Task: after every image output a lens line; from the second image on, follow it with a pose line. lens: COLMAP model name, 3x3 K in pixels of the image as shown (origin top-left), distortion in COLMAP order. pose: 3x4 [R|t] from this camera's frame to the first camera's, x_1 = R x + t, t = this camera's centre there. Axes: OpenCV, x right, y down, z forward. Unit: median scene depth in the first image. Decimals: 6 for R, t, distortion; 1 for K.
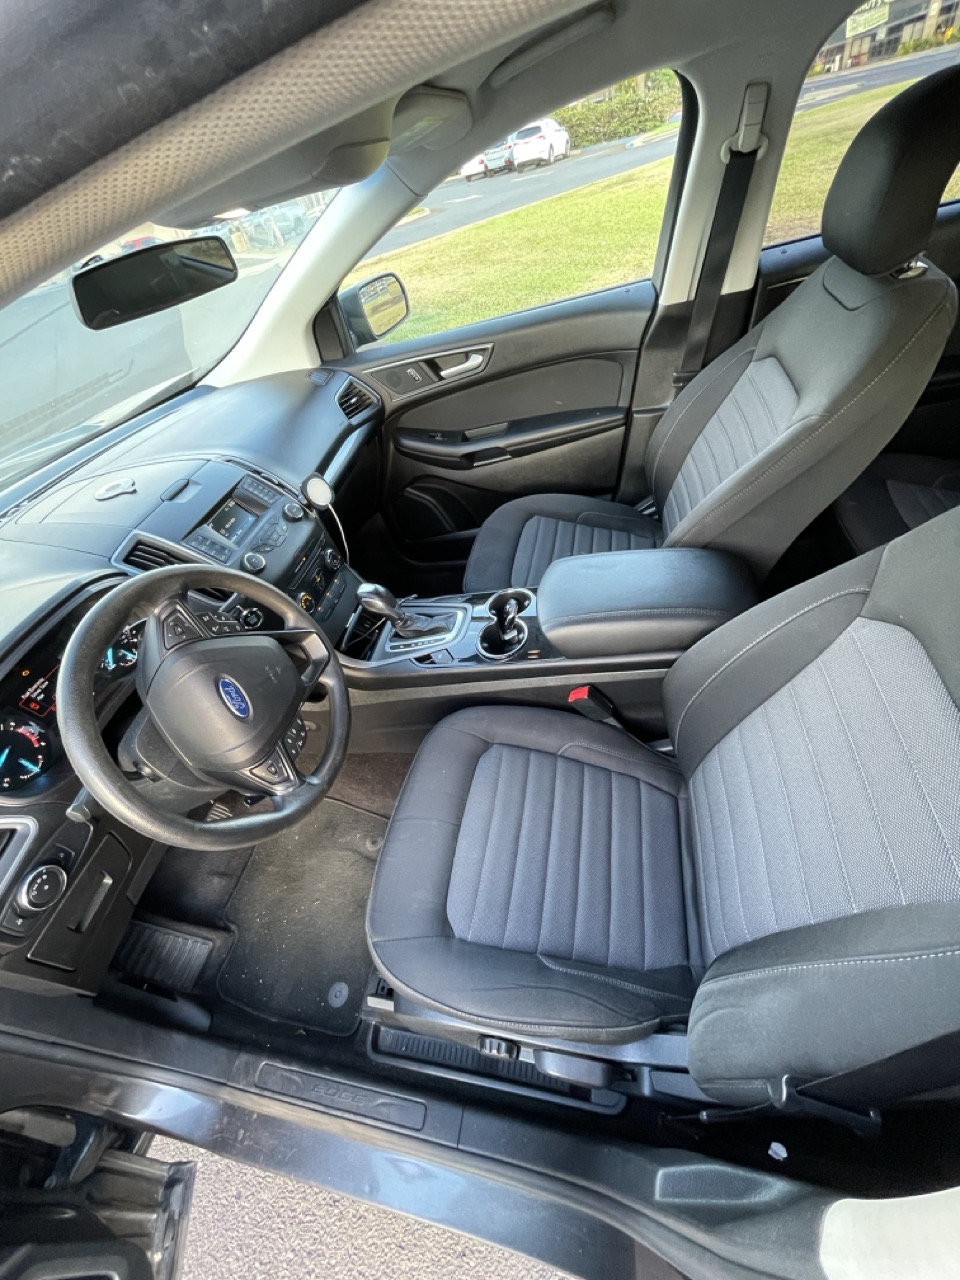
lens RADIAL K [[510.1, 0, 480.0], [0, 510.1, 640.0], [0, 0, 1]] dist [-0.003819, -0.000208]
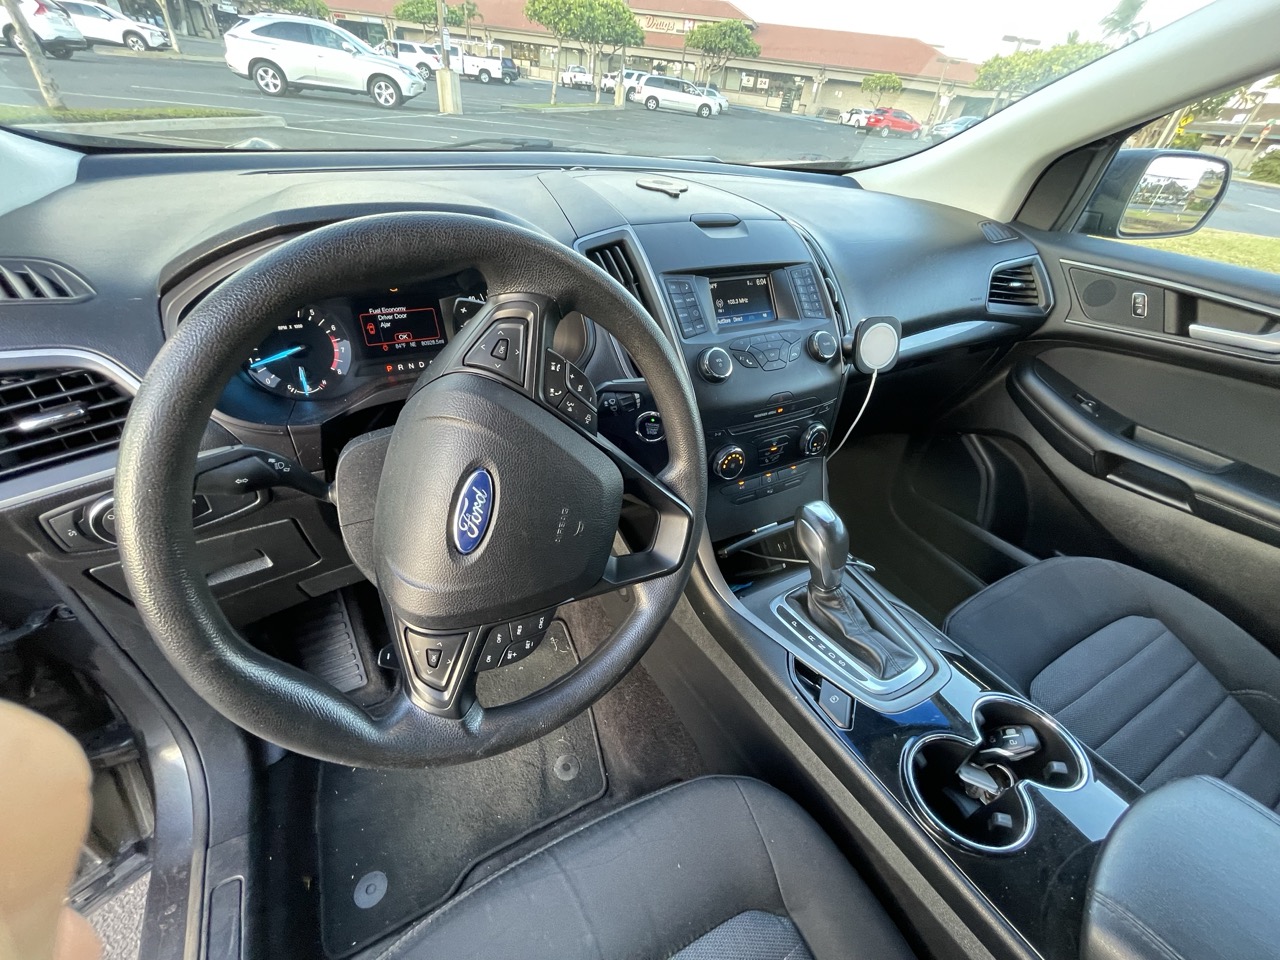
lens RADIAL K [[518.7, 0, 645.2], [0, 518.7, 480.6], [0, 0, 1]] dist [0.000247, -0.000088]
pose [[0.609525, 0.661716, -0.436589, -0.107206], [-0.691108, 0.713333, 0.116302, -0.054424], [0.388393, 0.230841, 0.892112, 0.372048]]
